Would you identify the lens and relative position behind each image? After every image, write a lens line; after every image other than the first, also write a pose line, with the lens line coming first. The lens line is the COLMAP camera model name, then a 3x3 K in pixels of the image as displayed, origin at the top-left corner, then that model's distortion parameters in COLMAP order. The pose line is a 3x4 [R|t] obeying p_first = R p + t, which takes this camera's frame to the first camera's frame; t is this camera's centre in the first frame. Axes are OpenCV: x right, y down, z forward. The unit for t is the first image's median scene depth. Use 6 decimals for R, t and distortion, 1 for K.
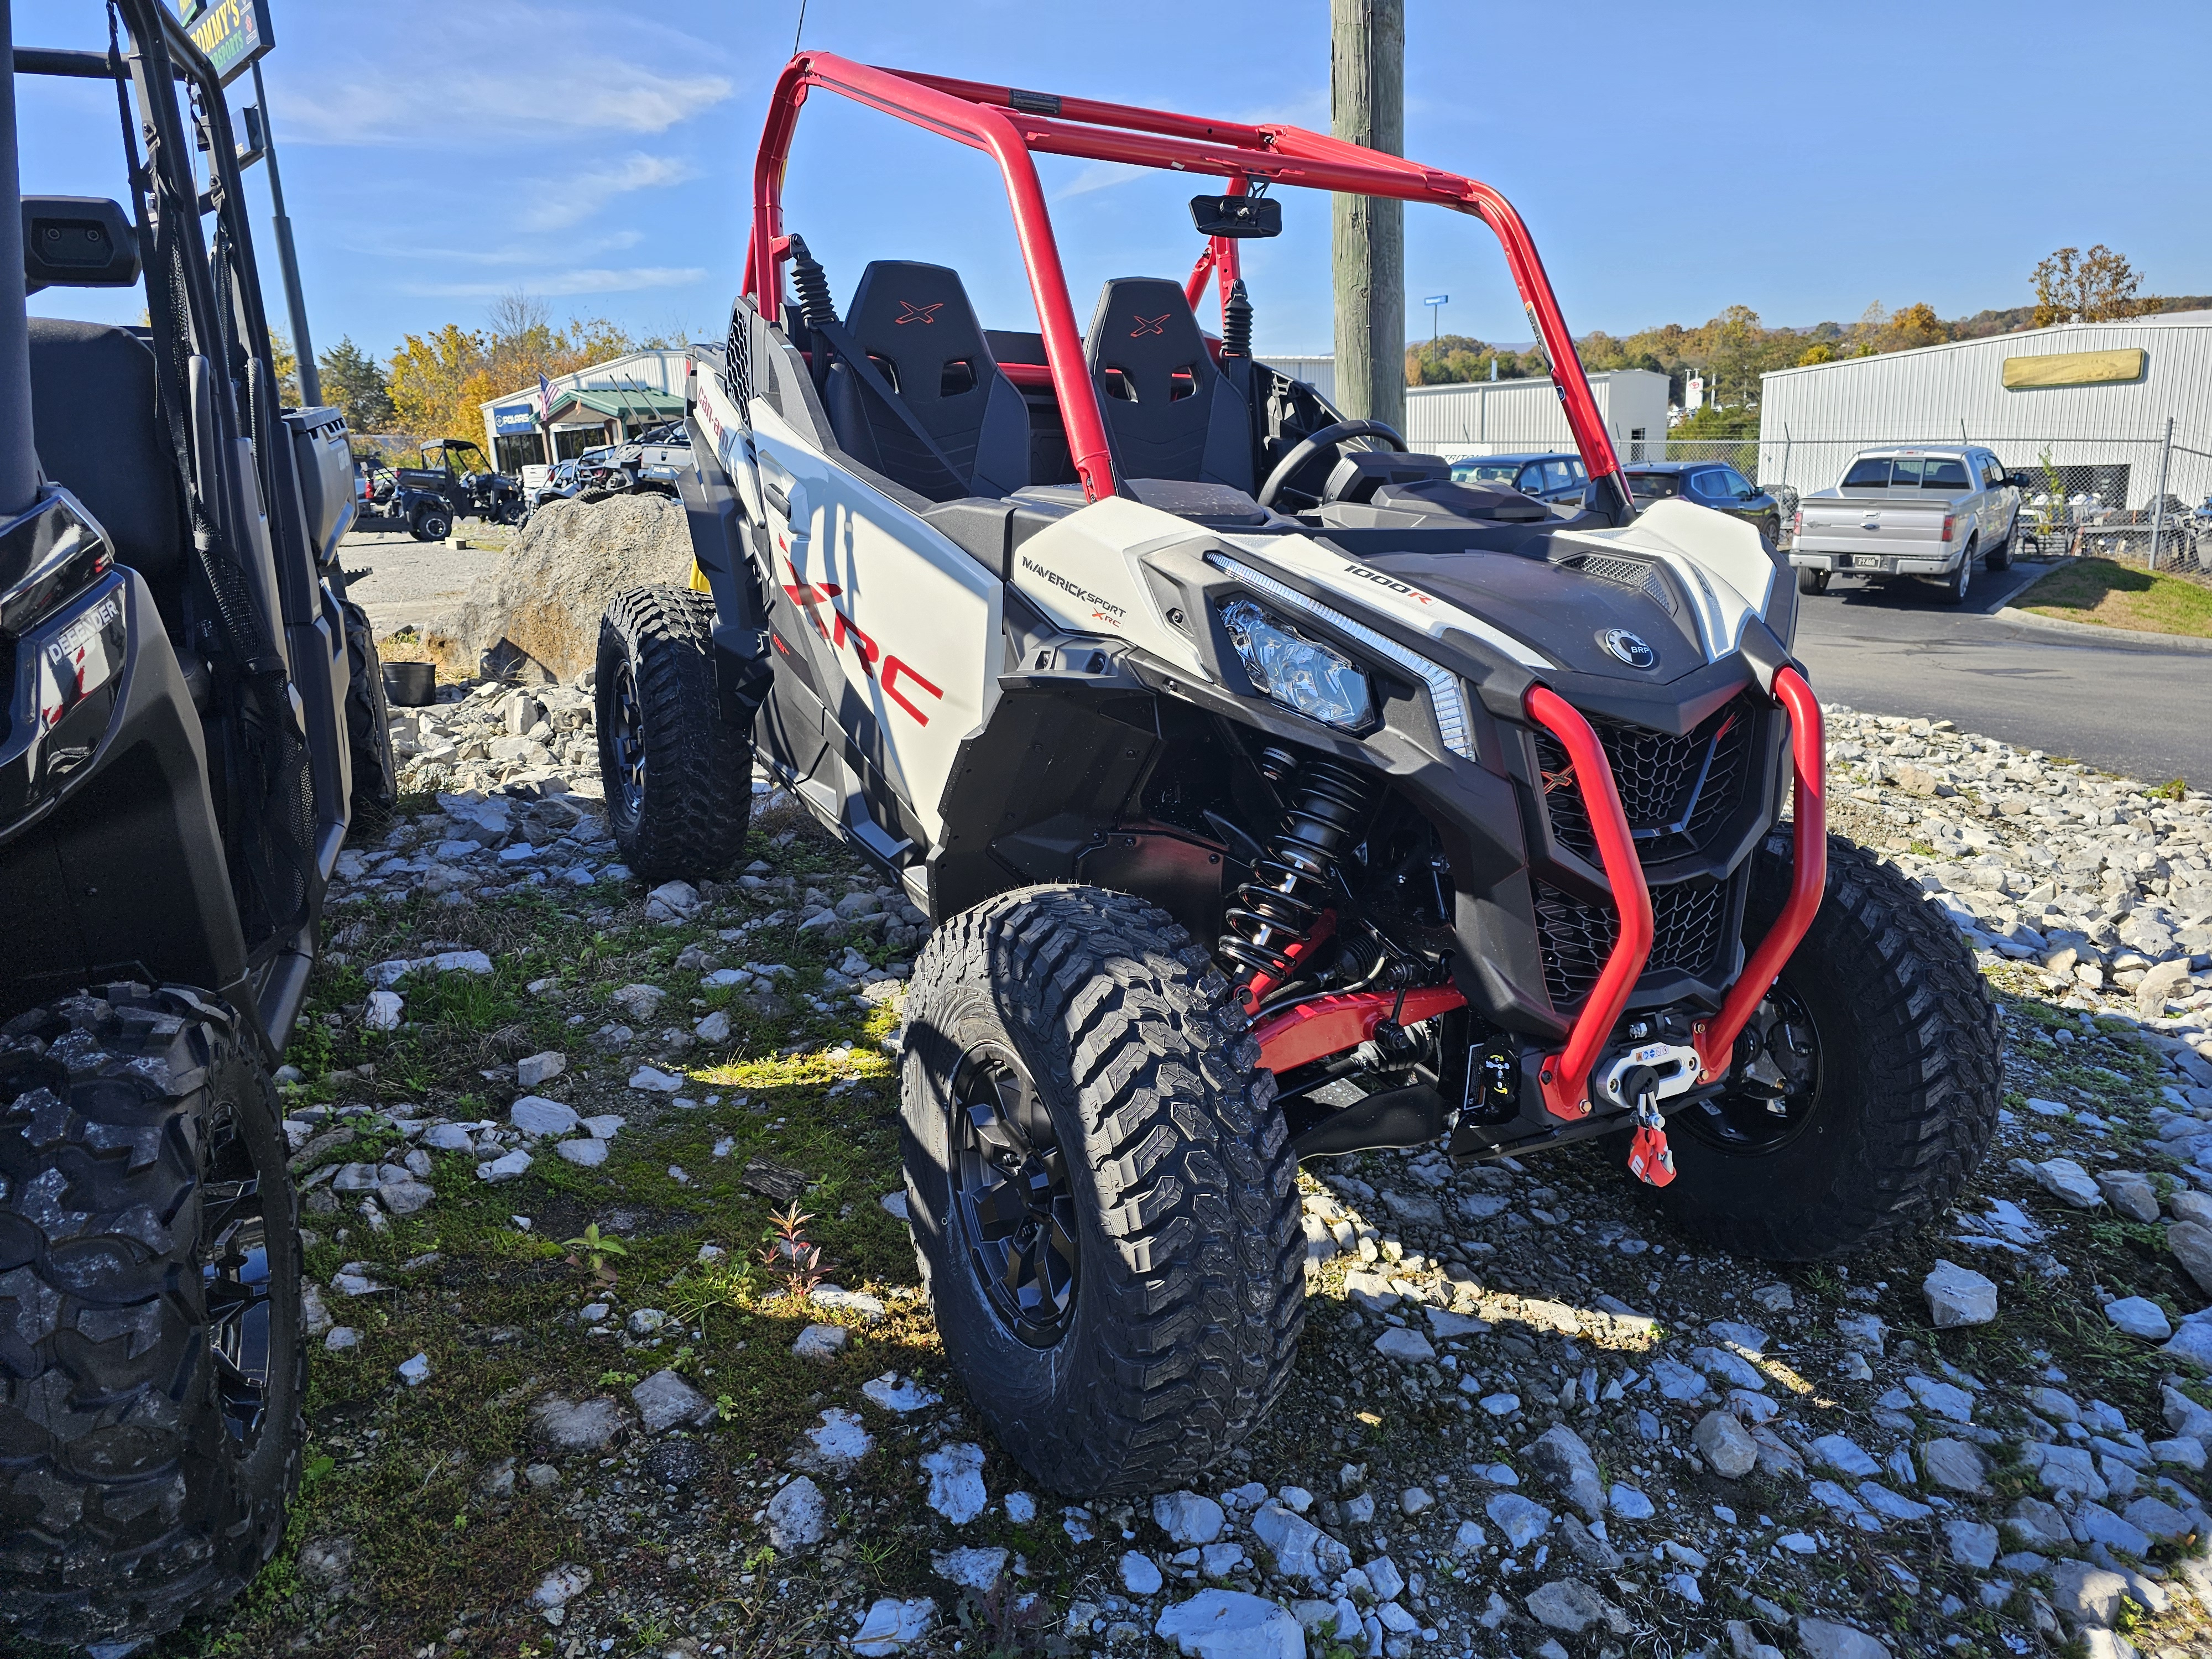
lens RADIAL K [[1486.2, 0, 1094.5], [0, 1486.2, 826.0], [0, 0, 1]] dist [0.045314, -0.038153]
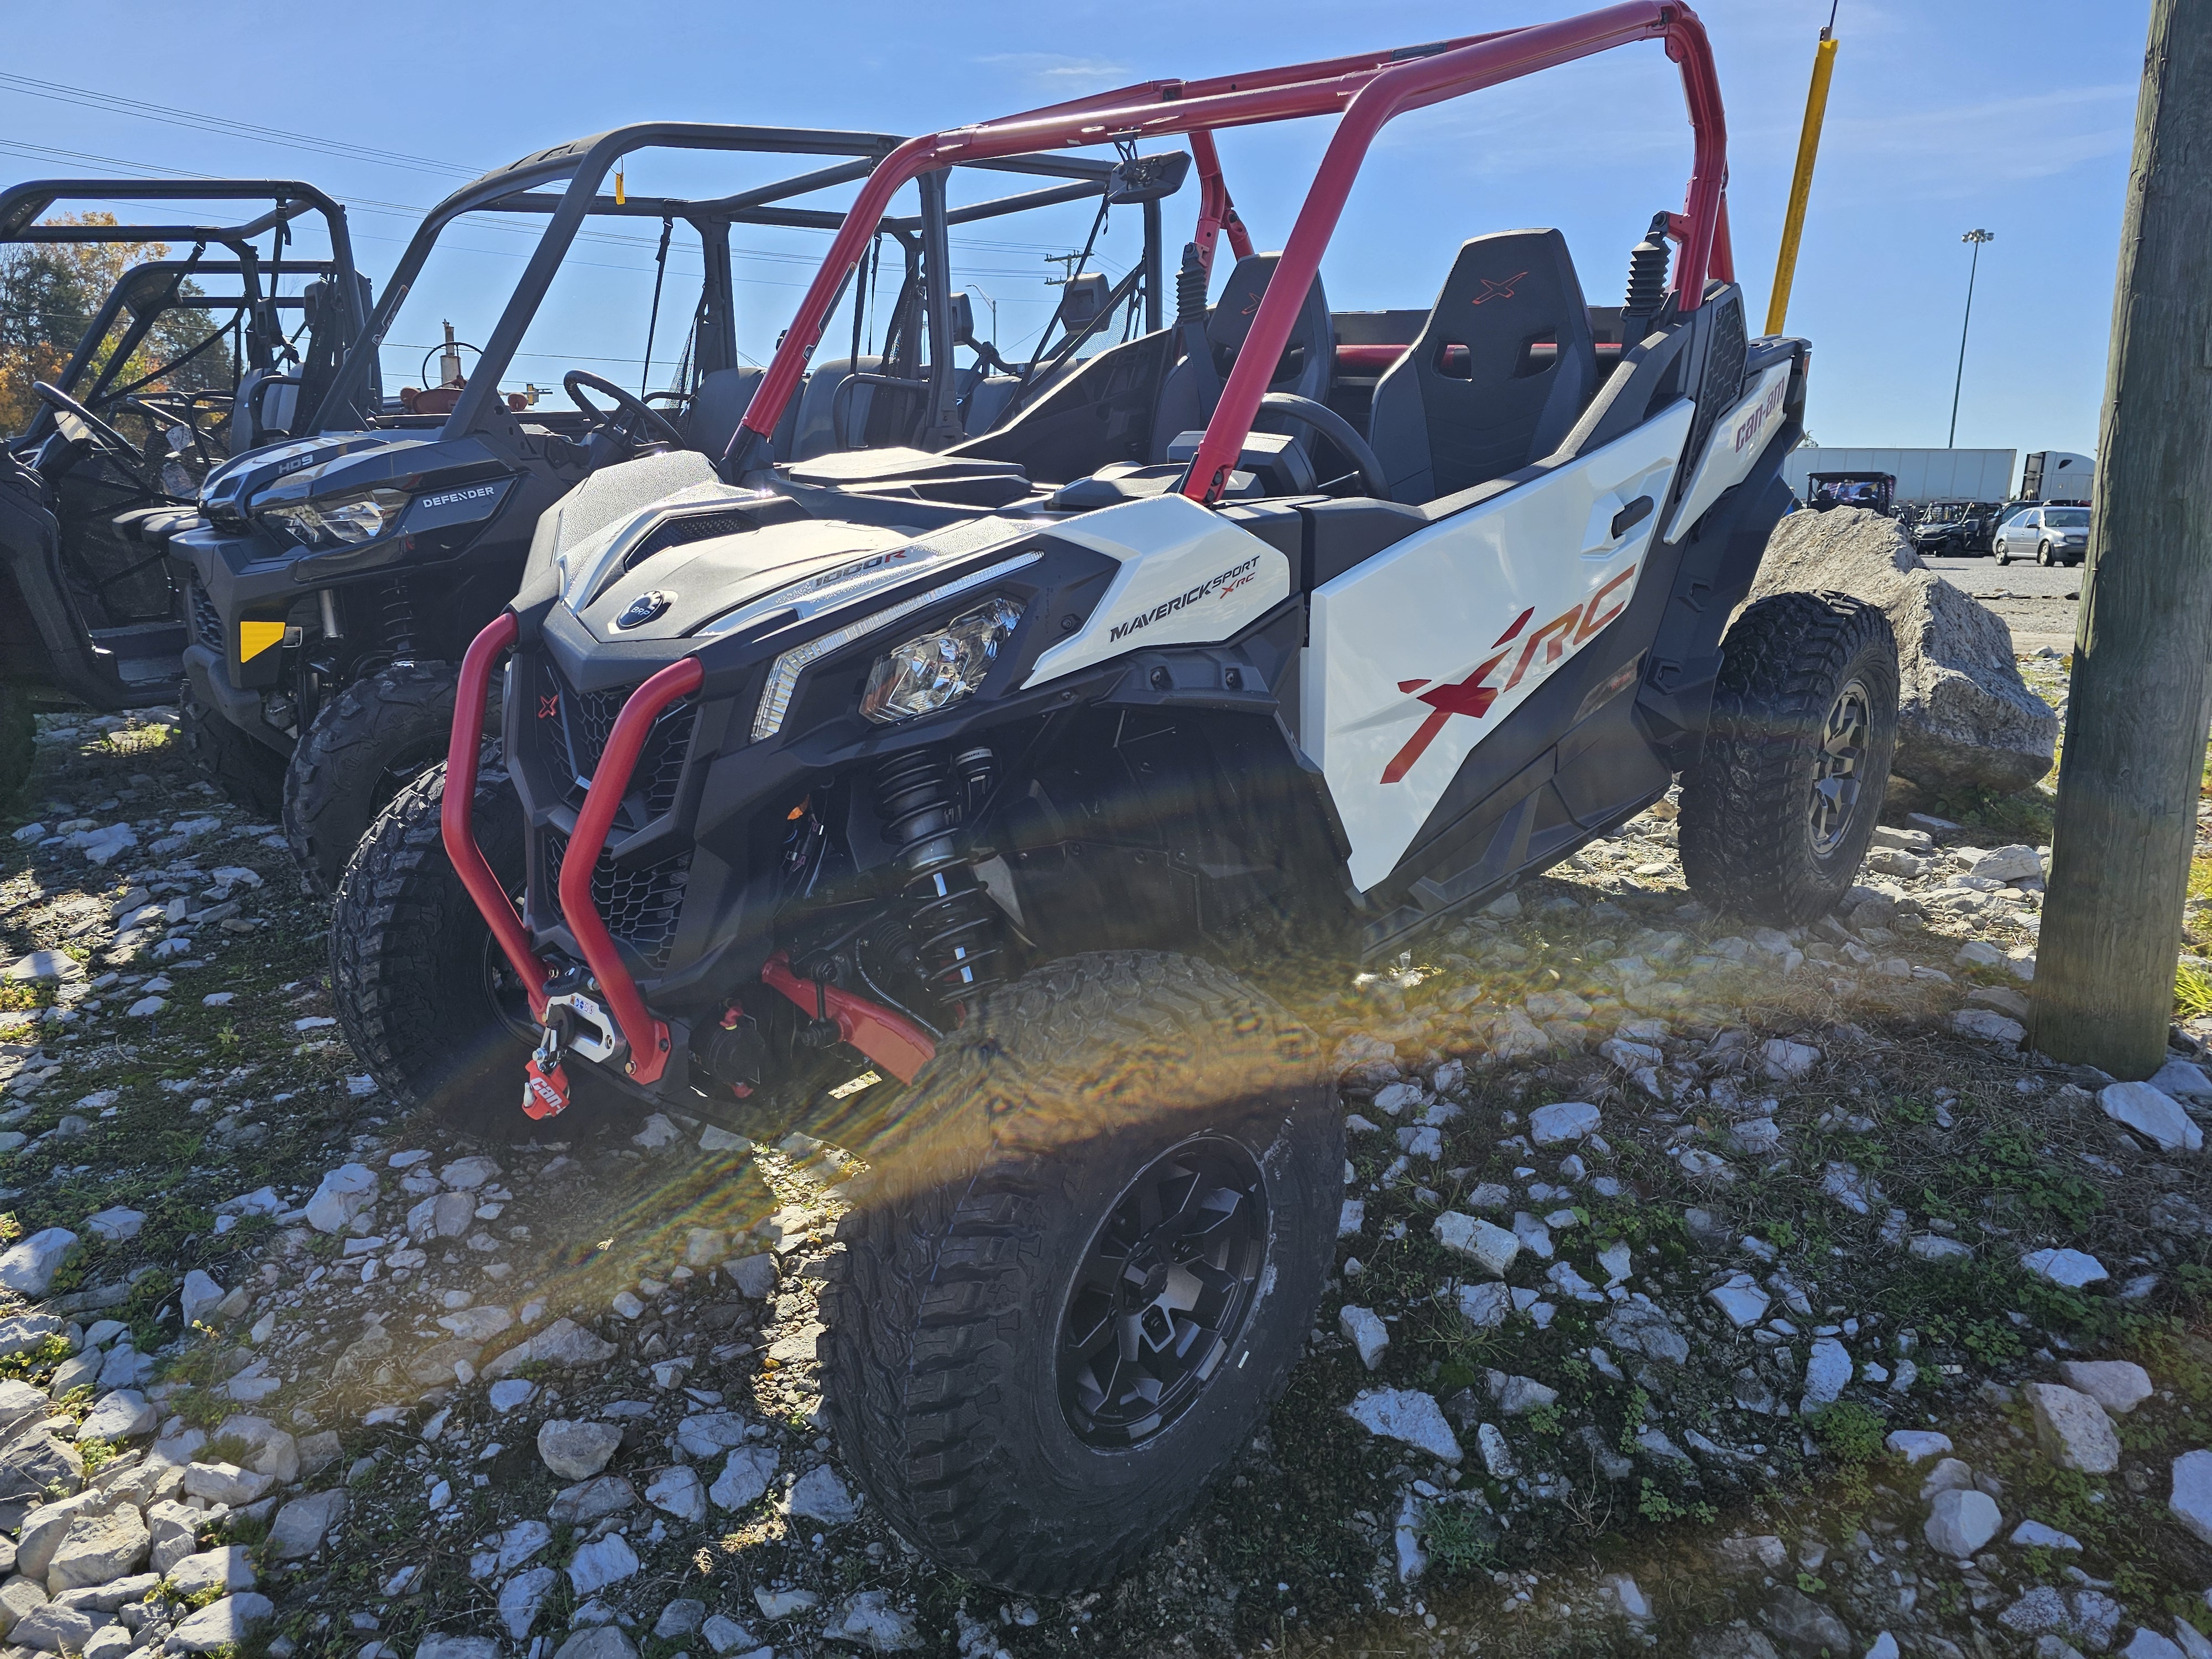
lens RADIAL K [[1486.2, 0, 1094.5], [0, 1486.2, 826.0], [0, 0, 1]] dist [0.045314, -0.038153]
pose [[0.283162, 0.240220, -0.928501, 1.356467], [-0.255891, 0.951952, 0.168249, -0.218894], [0.924305, 0.189953, 0.331027, 0.944869]]
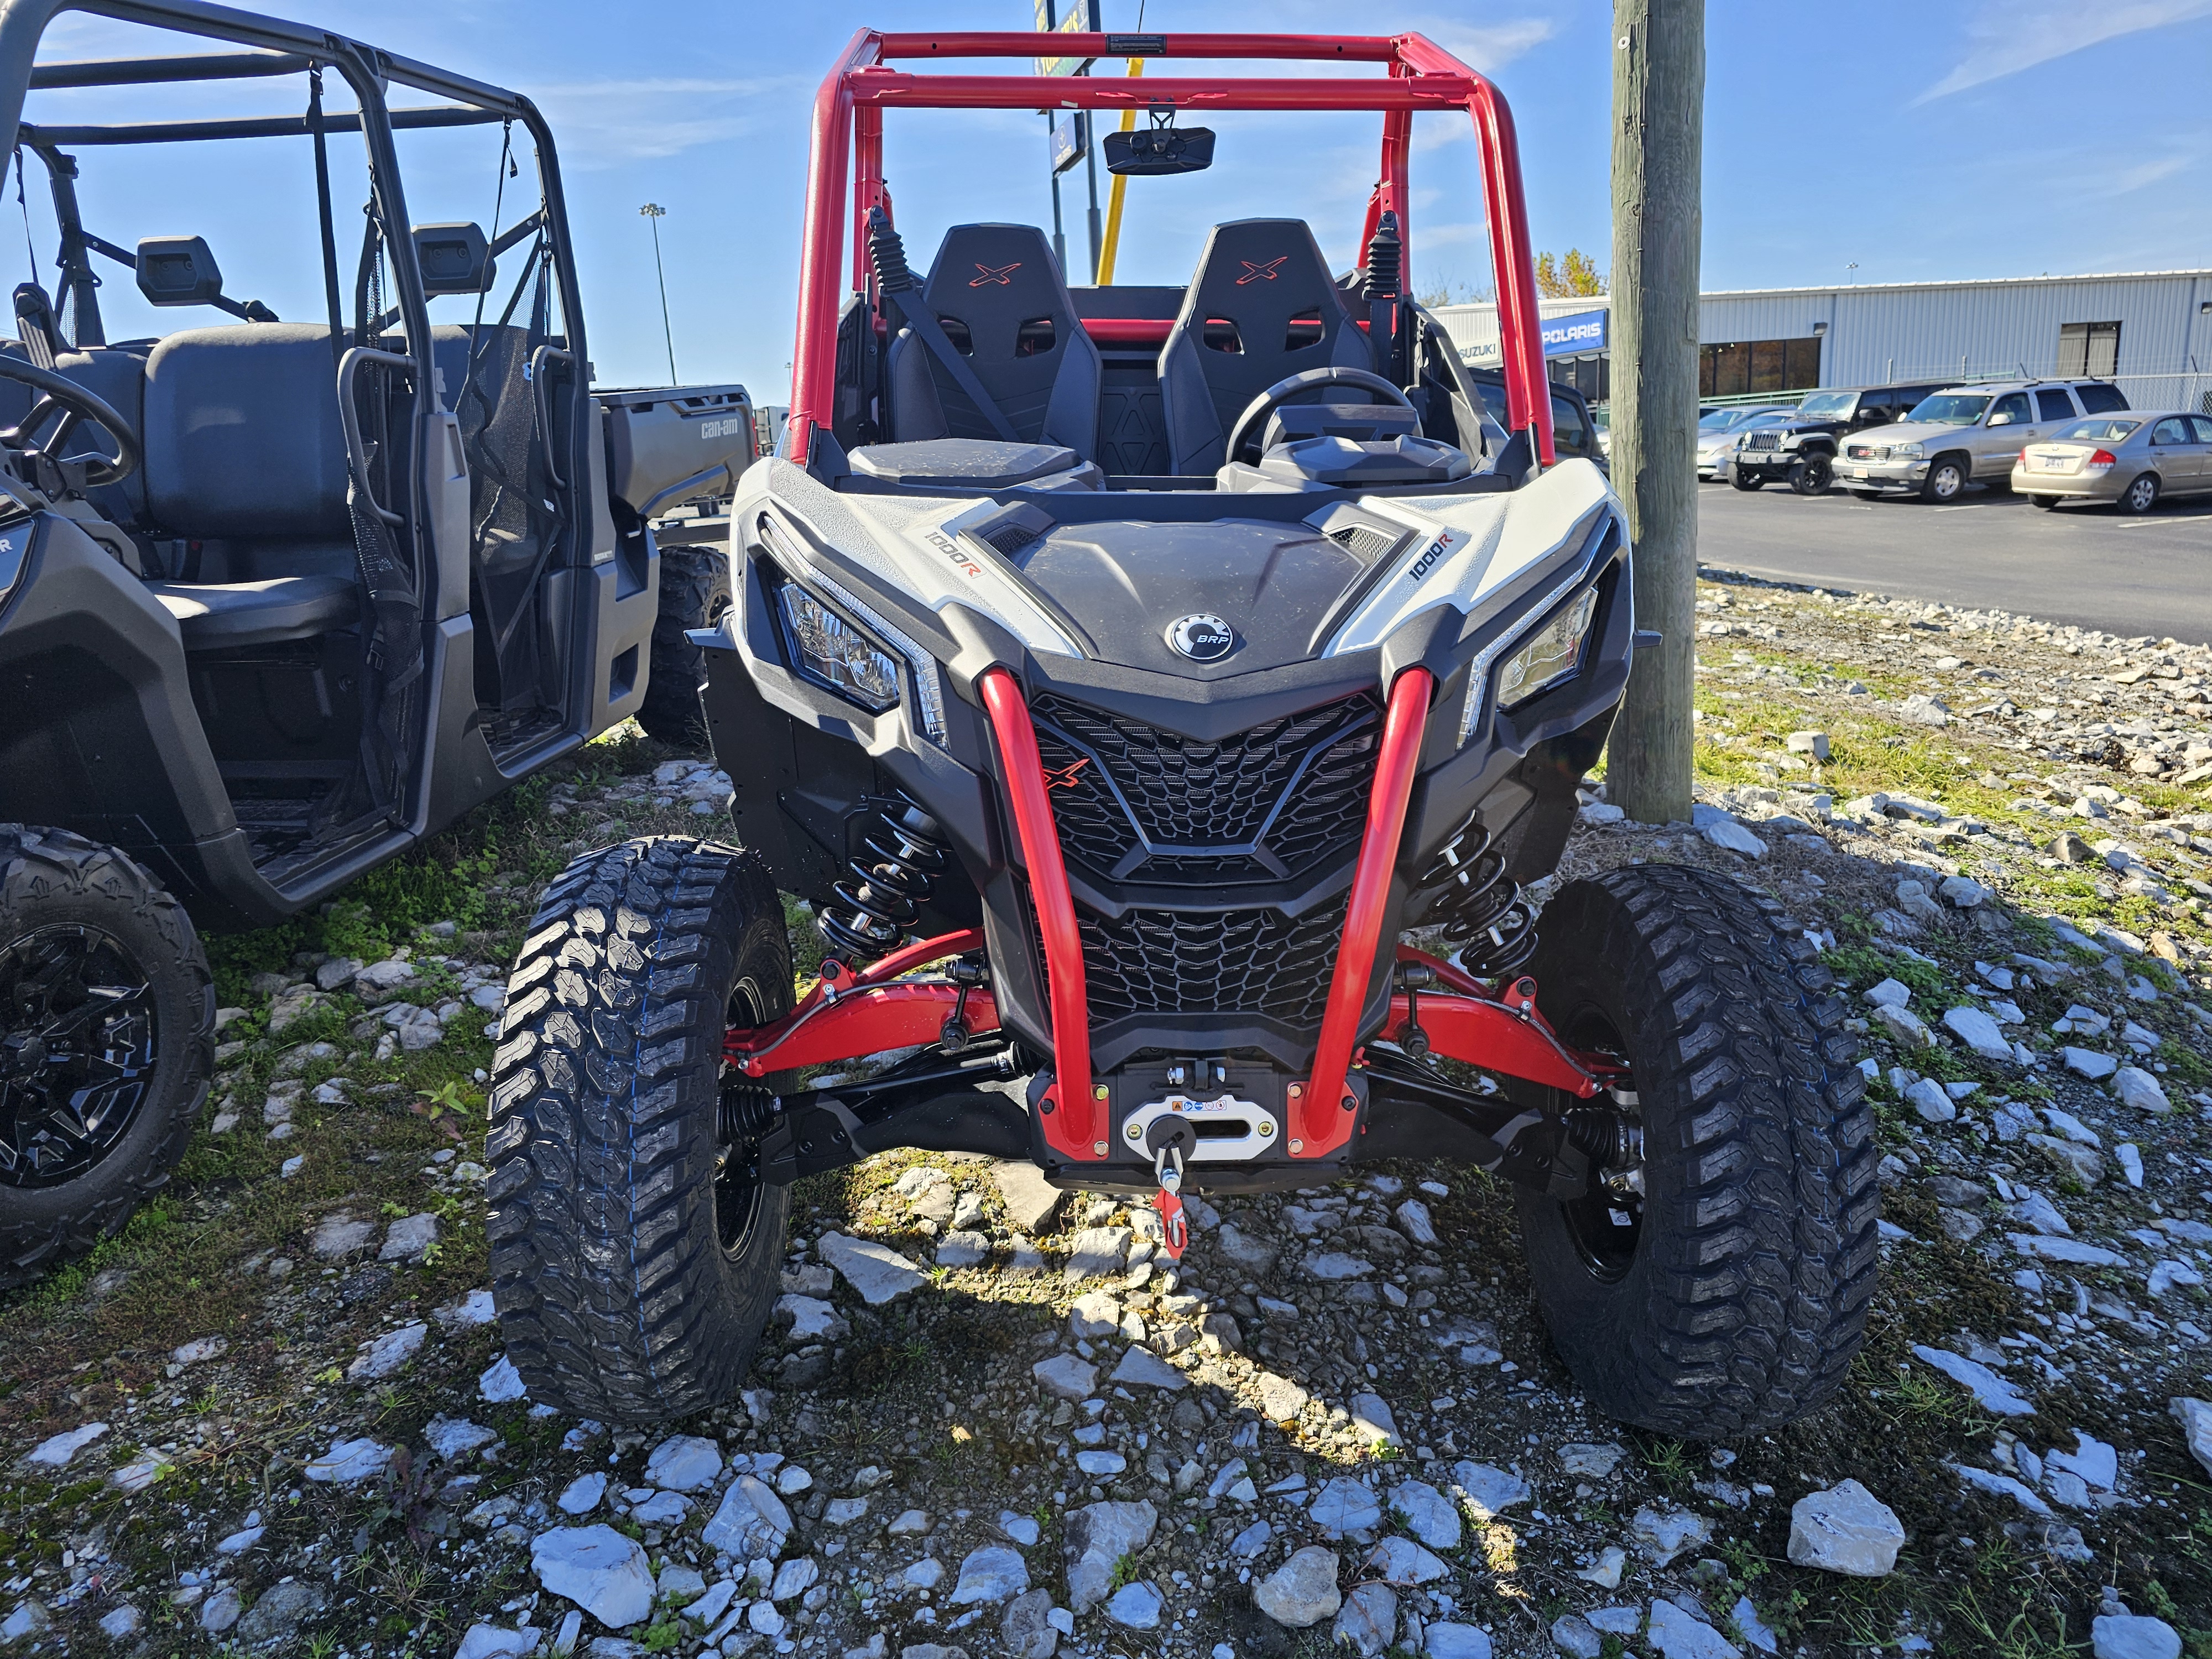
lens RADIAL K [[1486.2, 0, 1094.5], [0, 1486.2, 826.0], [0, 0, 1]] dist [0.045314, -0.038153]
pose [[0.881065, 0.108981, -0.460269, 0.683719], [-0.096228, 0.994044, 0.051163, -0.046696], [0.463104, -0.000788, 0.886304, 0.207013]]
